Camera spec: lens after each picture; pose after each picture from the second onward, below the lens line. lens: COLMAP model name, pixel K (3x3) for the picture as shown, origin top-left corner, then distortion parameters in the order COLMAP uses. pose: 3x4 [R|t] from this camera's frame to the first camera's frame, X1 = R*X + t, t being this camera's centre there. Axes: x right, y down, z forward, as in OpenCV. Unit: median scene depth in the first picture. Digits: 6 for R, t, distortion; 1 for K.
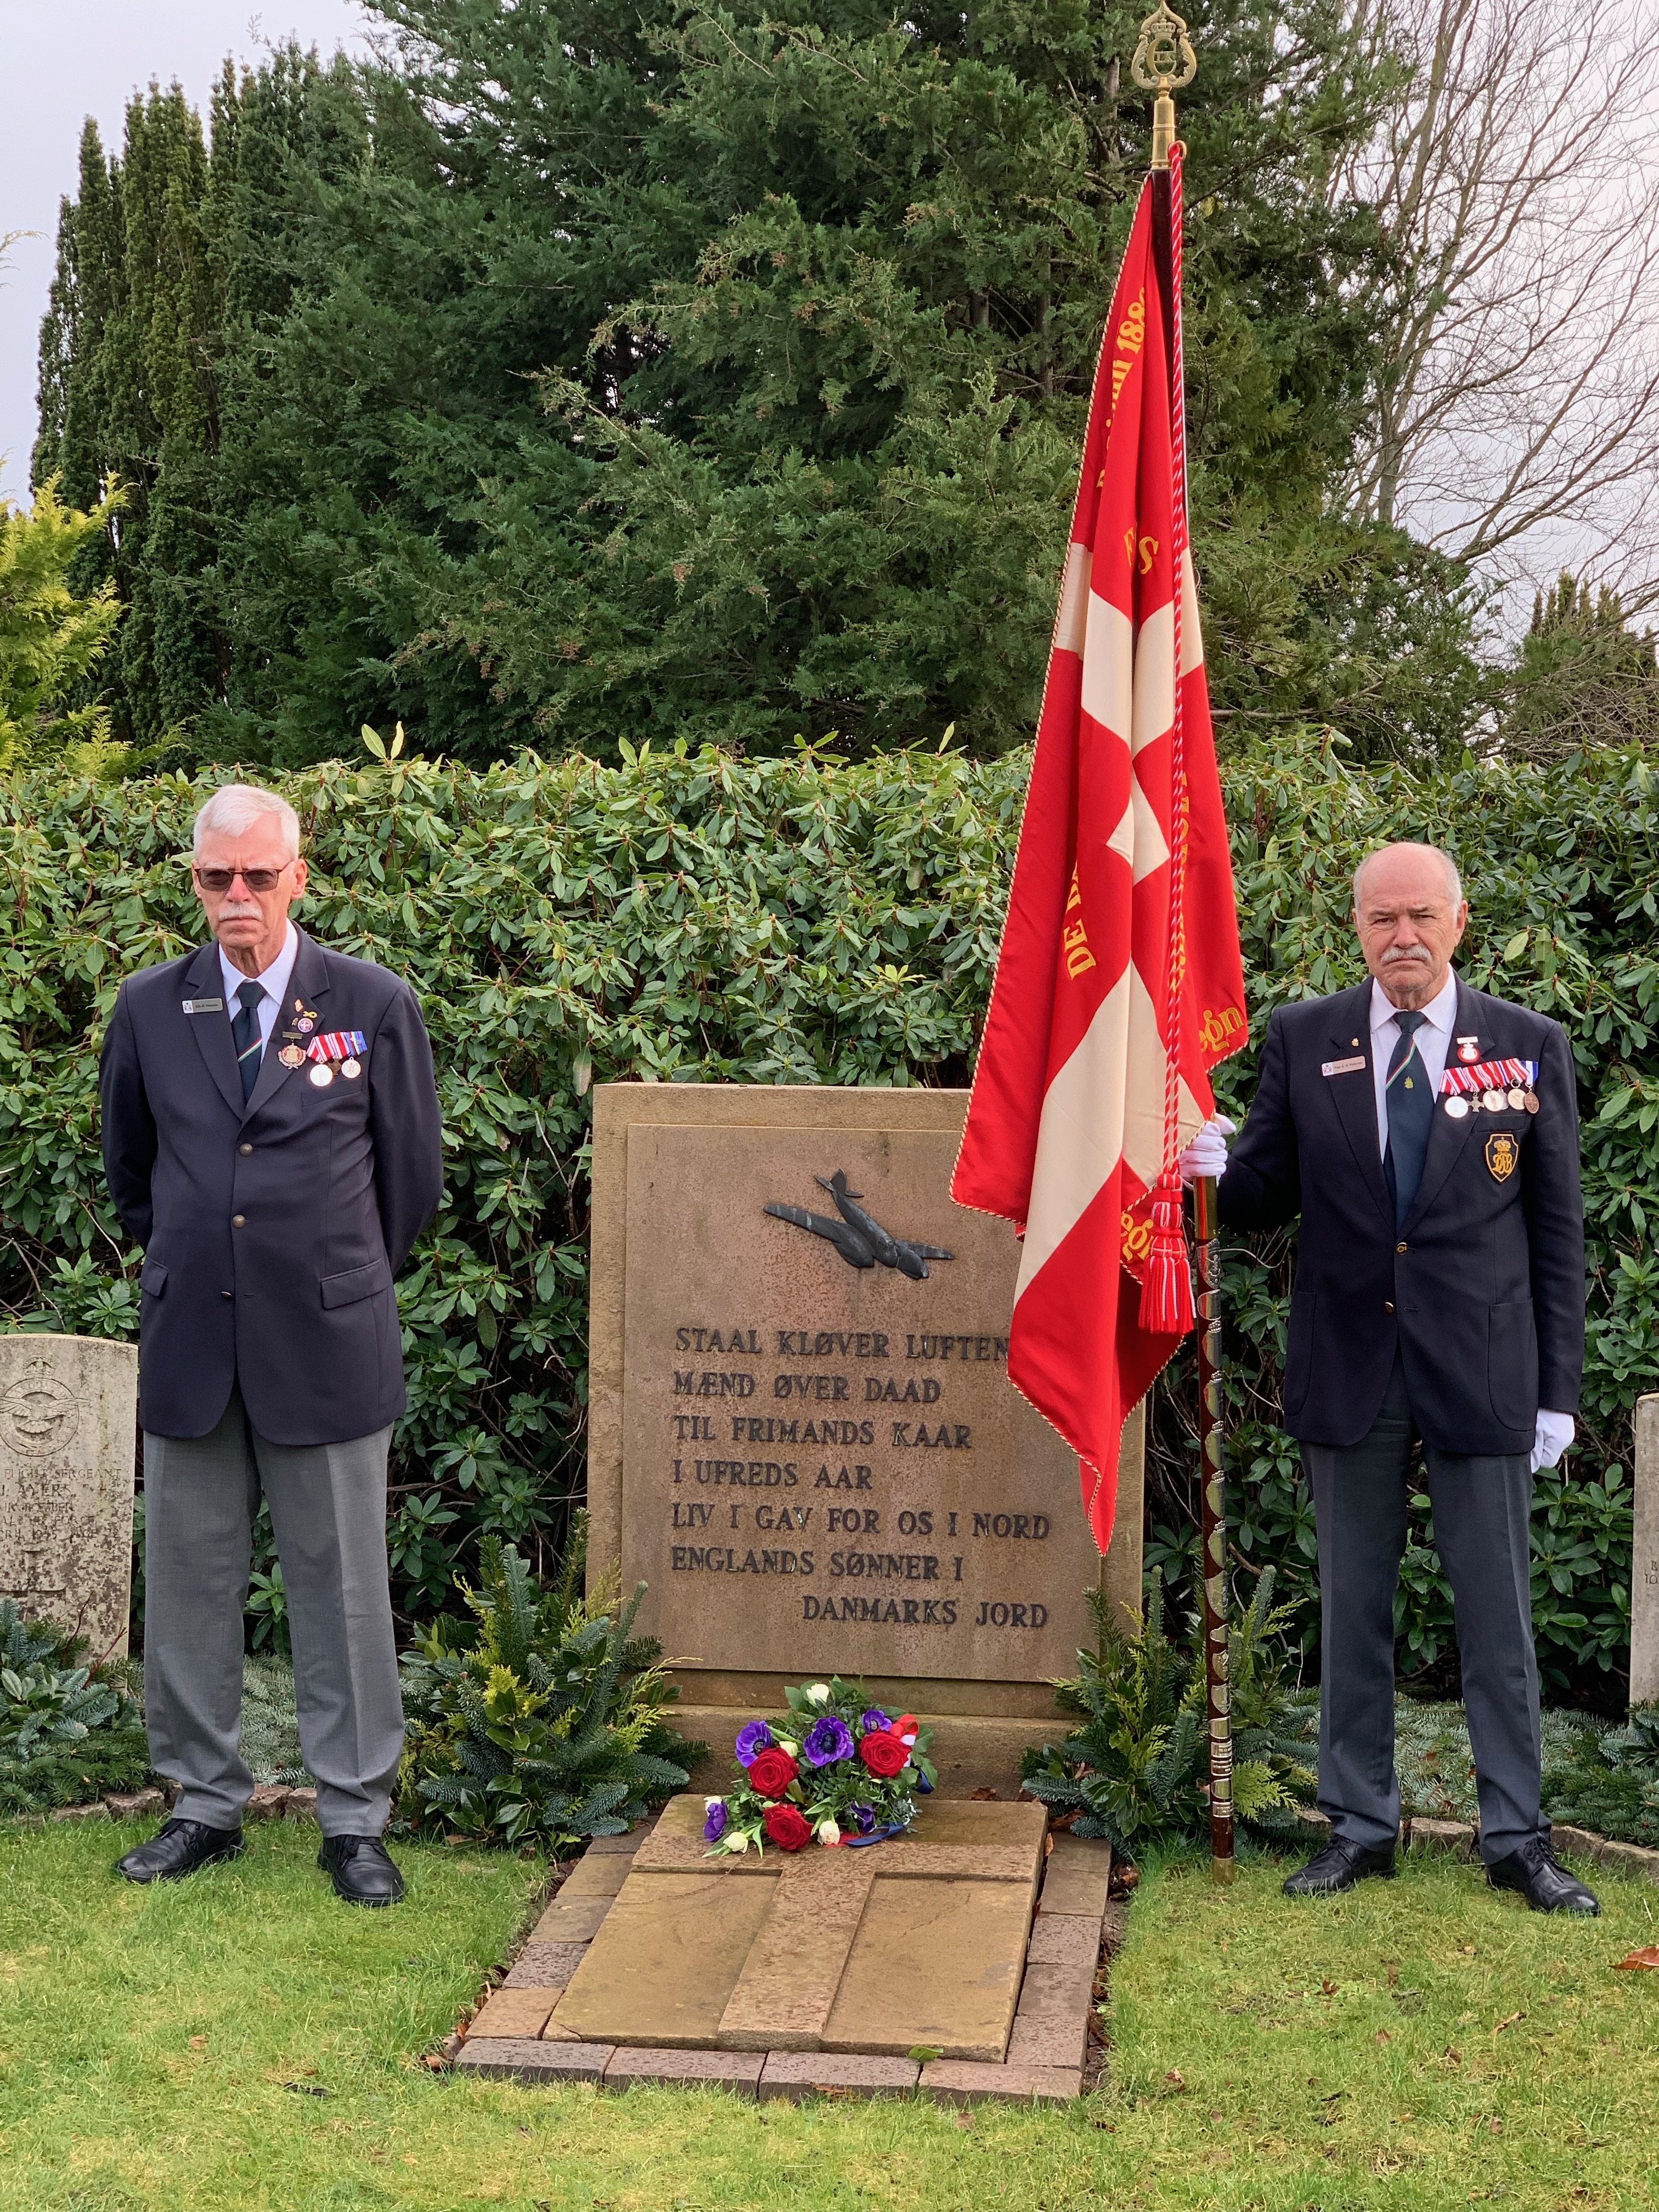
lens RADIAL K [[3356.7, 0, 830.4], [0, 3356.7, 1104.2], [0, 0, 1]] dist [0.008694, 0.000000]
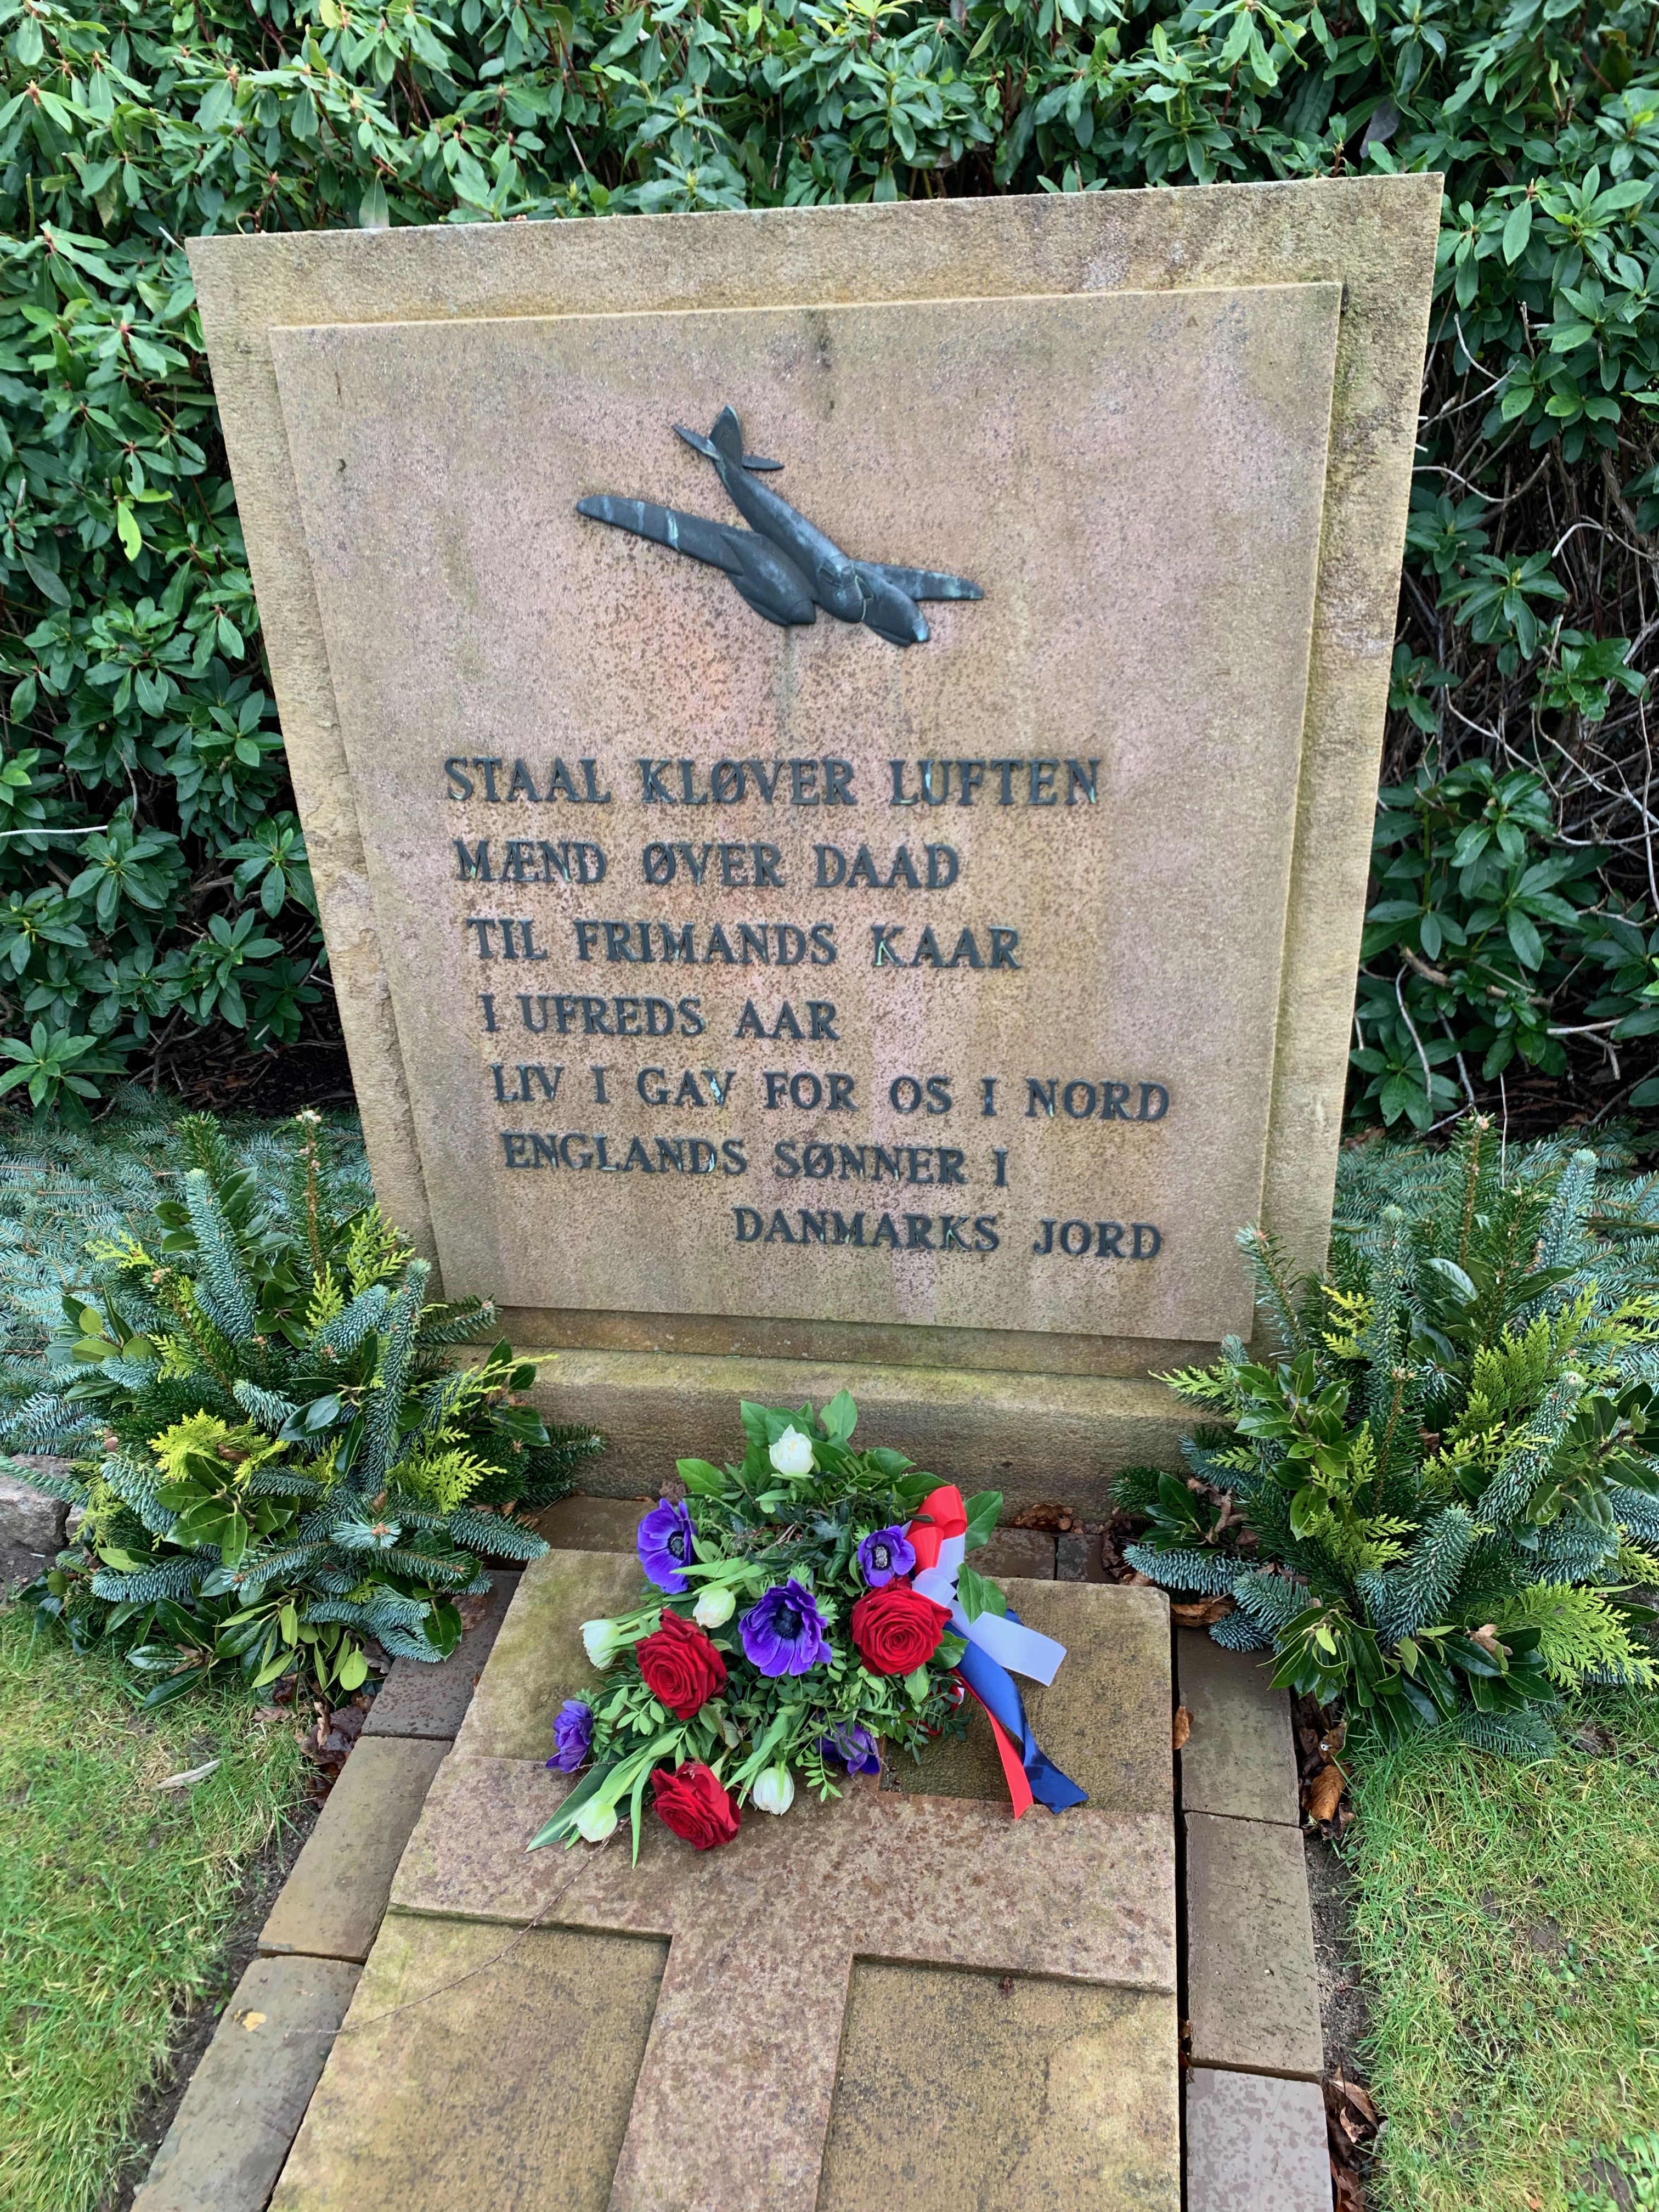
lens RADIAL K [[1710.7, 0, 831.4], [0, 1710.7, 1110.2], [0, 0, 1]] dist [0.071557, -0.061216]
pose [[0.997470, -0.038590, -0.059703, 0.027259], [0.060617, 0.900448, 0.430718, 0.005106], [0.037138, -0.433247, 0.900510, 0.743918]]
